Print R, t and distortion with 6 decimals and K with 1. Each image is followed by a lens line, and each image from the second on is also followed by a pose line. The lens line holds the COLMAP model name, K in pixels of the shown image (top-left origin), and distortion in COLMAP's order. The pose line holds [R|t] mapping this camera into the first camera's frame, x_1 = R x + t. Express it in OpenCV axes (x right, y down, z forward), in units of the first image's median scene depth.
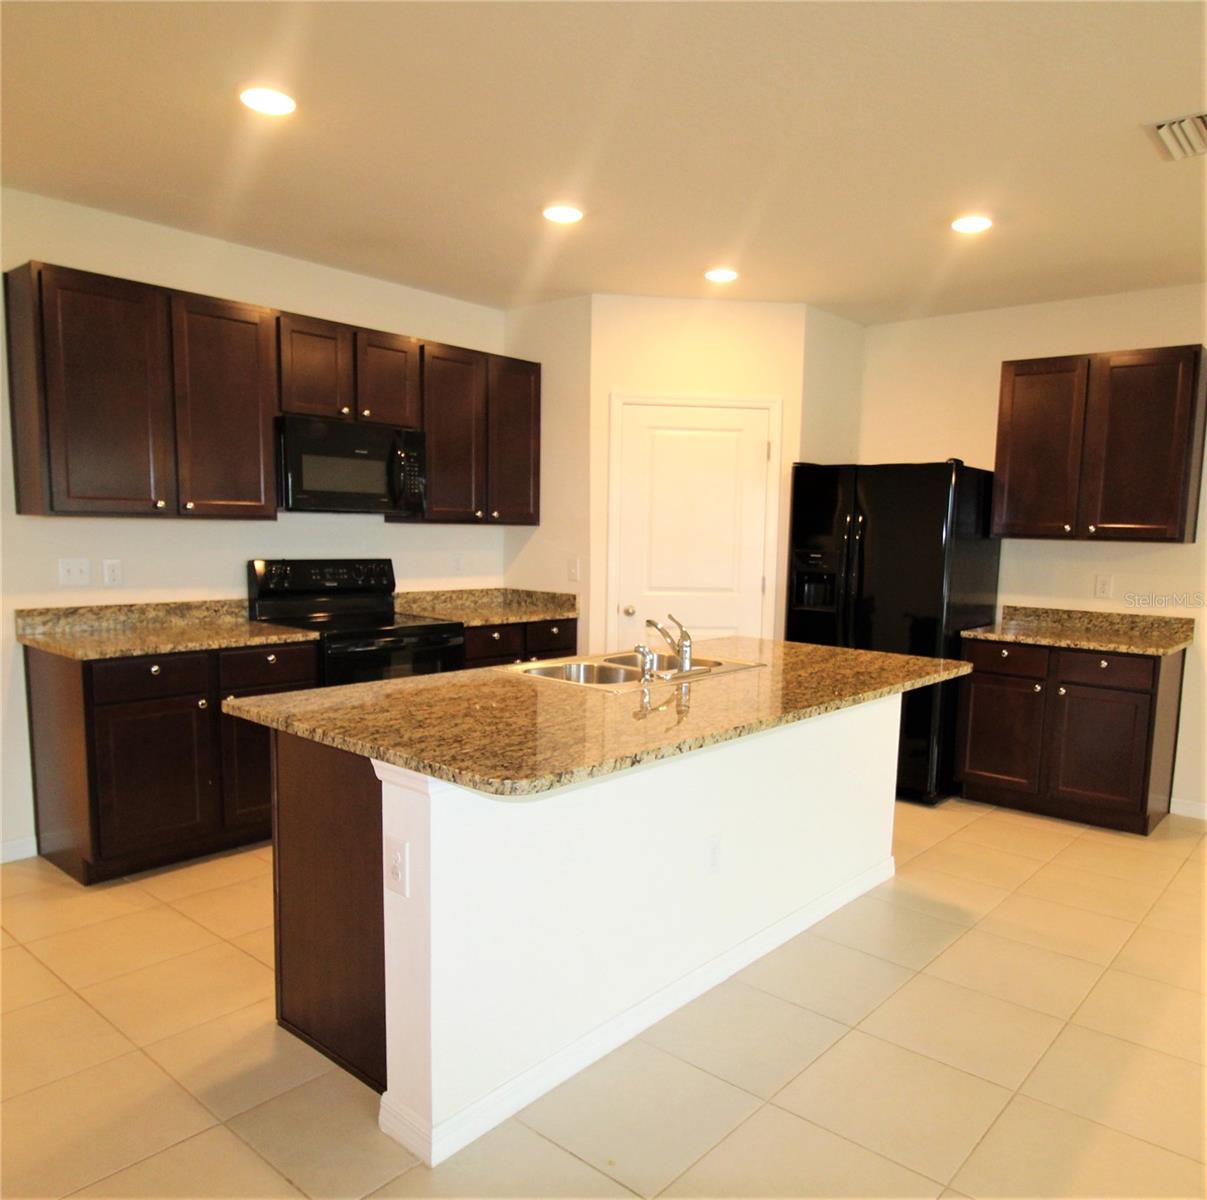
lens RADIAL K [[836.9, 0, 604.3], [0, 836.9, 641.9], [0, 0, 1]] dist [-0.000664, 0.000075]
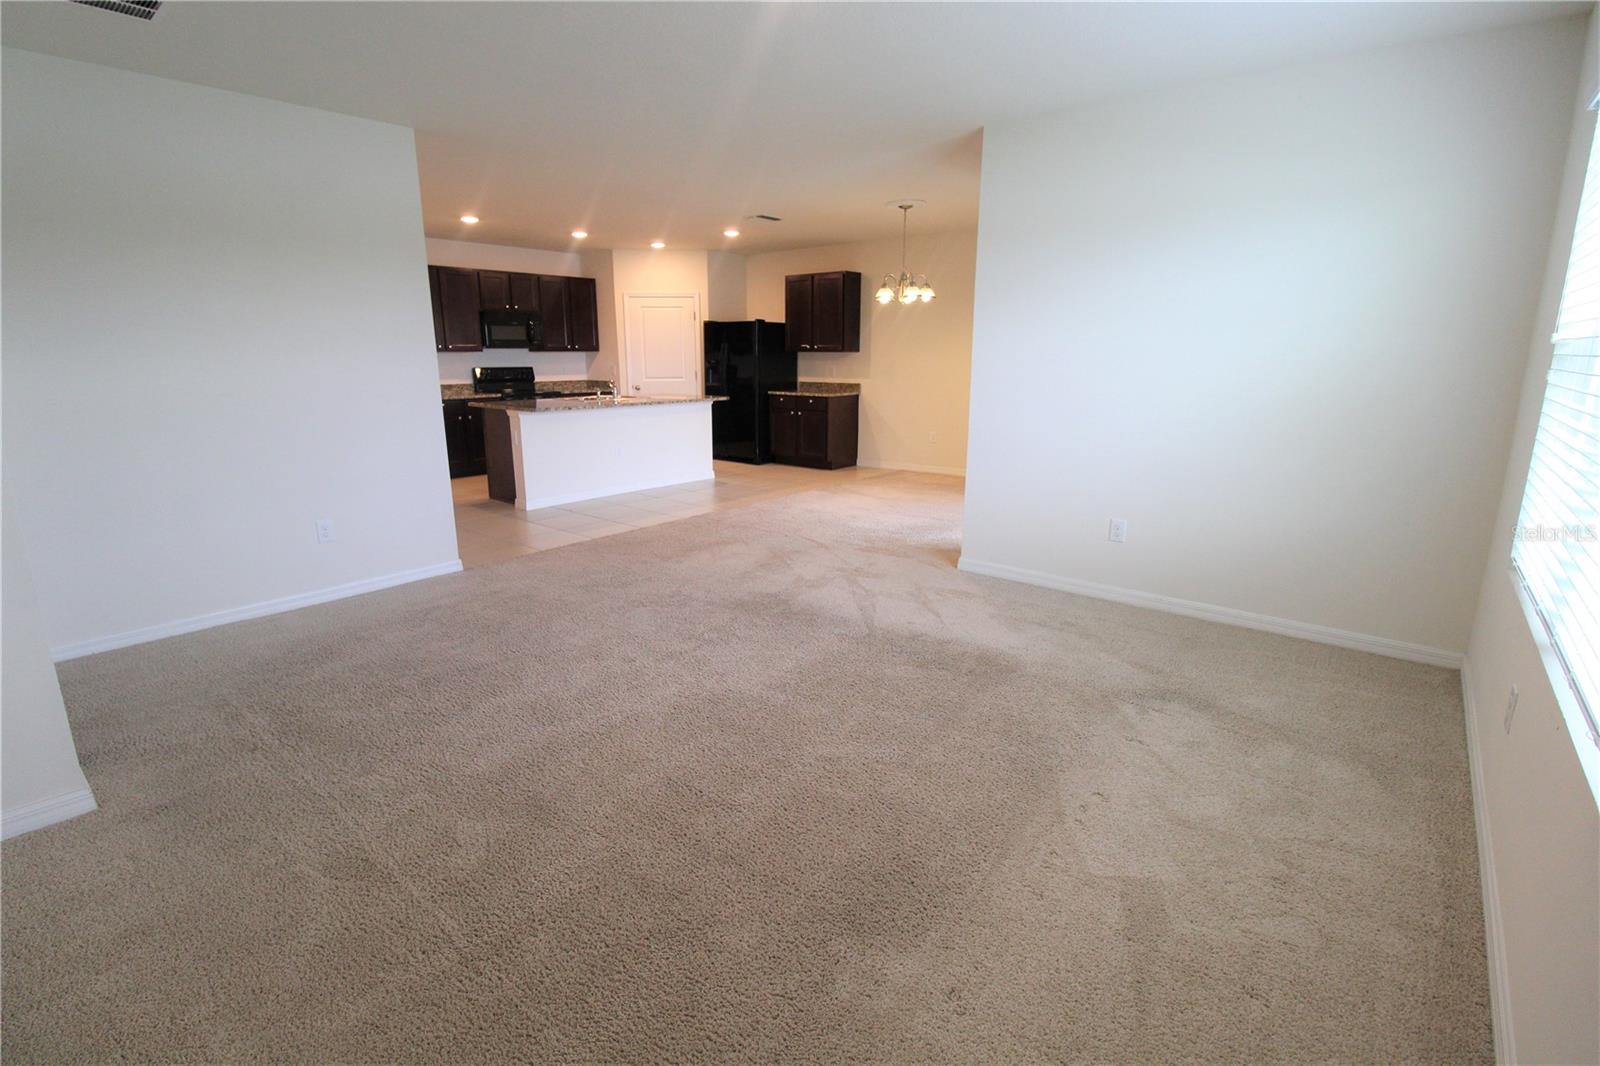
lens RADIAL K [[776.6, 0, 800.0], [0, 776.6, 533.0], [0, 0, 1]] dist [-0.001068, -0.000108]
pose [[0.999675, -0.022931, -0.011164, 0.532091], [0.023861, 0.995478, 0.091948, 0.190152], [0.009005, -0.092184, 0.995701, -1.264545]]
